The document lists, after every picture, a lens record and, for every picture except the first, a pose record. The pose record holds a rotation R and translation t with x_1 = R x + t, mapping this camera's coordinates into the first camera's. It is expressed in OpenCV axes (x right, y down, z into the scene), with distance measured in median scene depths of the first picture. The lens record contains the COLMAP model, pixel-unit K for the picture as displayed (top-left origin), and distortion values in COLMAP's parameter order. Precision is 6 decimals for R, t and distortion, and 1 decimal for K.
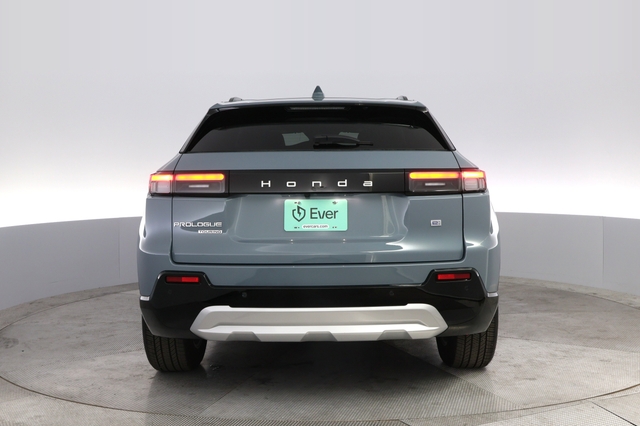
lens RADIAL K [[527.4, 0, 320.0], [0, 527.4, 213.0], [0, 0, 1]] dist [-0.006854, -0.001038]
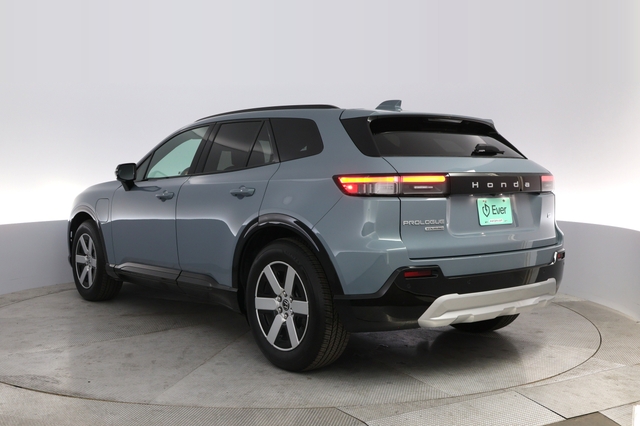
lens RADIAL K [[527.4, 0, 320.0], [0, 527.4, 213.0], [0, 0, 1]] dist [-0.006854, -0.001038]
pose [[0.932180, -0.027576, 0.360944, -0.797484], [0.032457, 0.999445, -0.007466, 0.003871], [-0.360538, 0.018675, 0.932558, 0.057313]]
